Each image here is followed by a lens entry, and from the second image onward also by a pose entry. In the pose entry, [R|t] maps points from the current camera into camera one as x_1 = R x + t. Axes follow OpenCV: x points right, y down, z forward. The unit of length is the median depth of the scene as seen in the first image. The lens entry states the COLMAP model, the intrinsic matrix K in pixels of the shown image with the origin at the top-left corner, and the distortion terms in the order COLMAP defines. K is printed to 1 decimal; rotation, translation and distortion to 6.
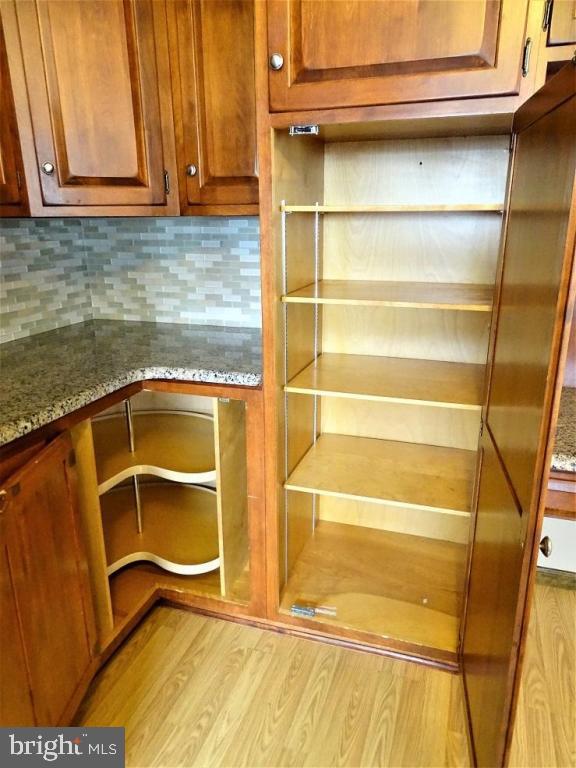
lens RADIAL K [[567.1, 0, 285.9], [0, 567.1, 384.9], [0, 0, 1]] dist [0.031938, -0.002481]
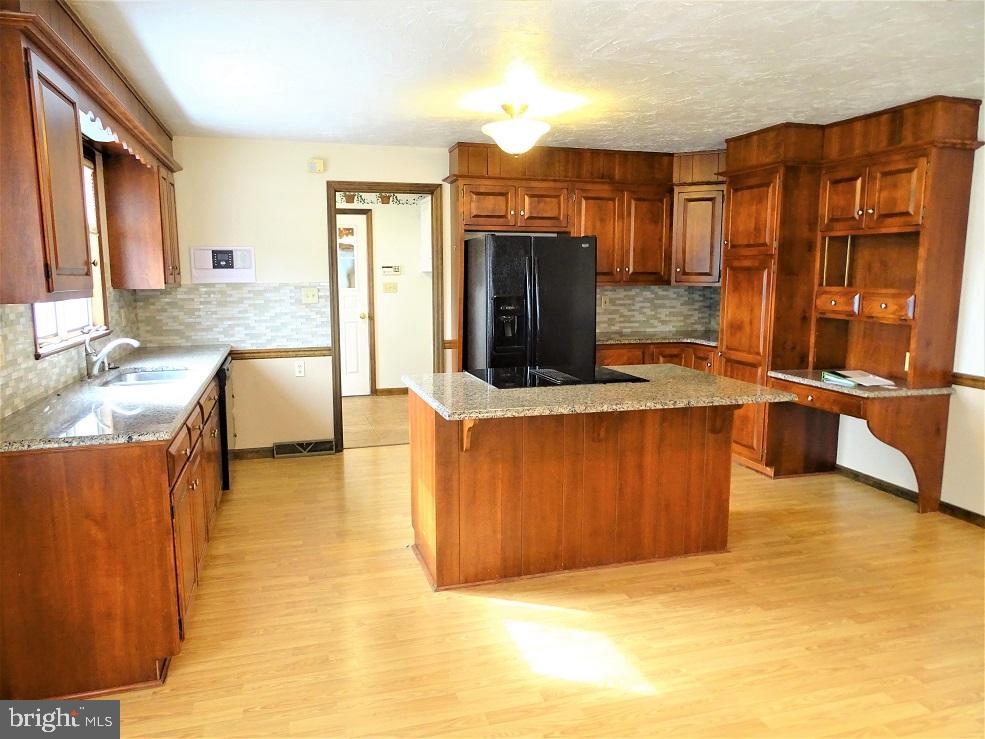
lens RADIAL K [[702.8, 0, 501.1], [0, 702.8, 370.2], [0, 0, 1]] dist [-0.008111, -0.000734]
pose [[0.589696, 0.127786, -0.797452, 1.510654], [-0.244527, 0.969307, -0.025497, 0.332535], [0.769718, 0.210034, 0.602844, -1.345554]]
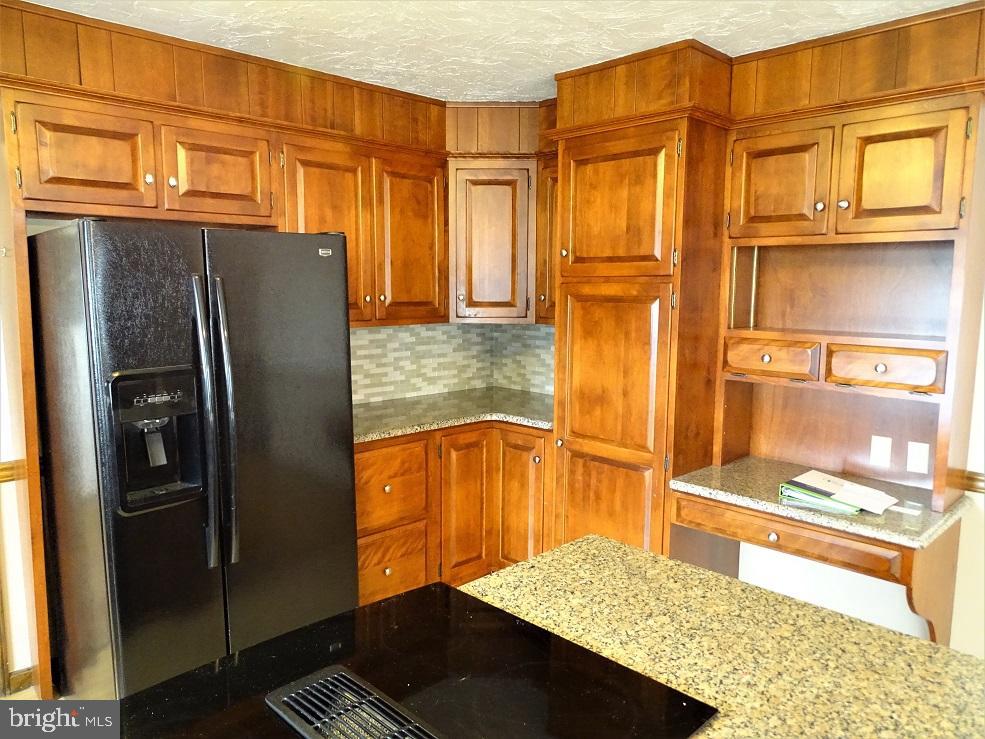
lens RADIAL K [[702.8, 0, 501.1], [0, 702.8, 370.2], [0, 0, 1]] dist [-0.008111, -0.000734]
pose [[0.896296, 0.070905, -0.437750, 0.505059], [-0.144752, 0.979844, -0.137669, 0.095979], [0.419165, 0.186757, 0.888494, -0.641578]]
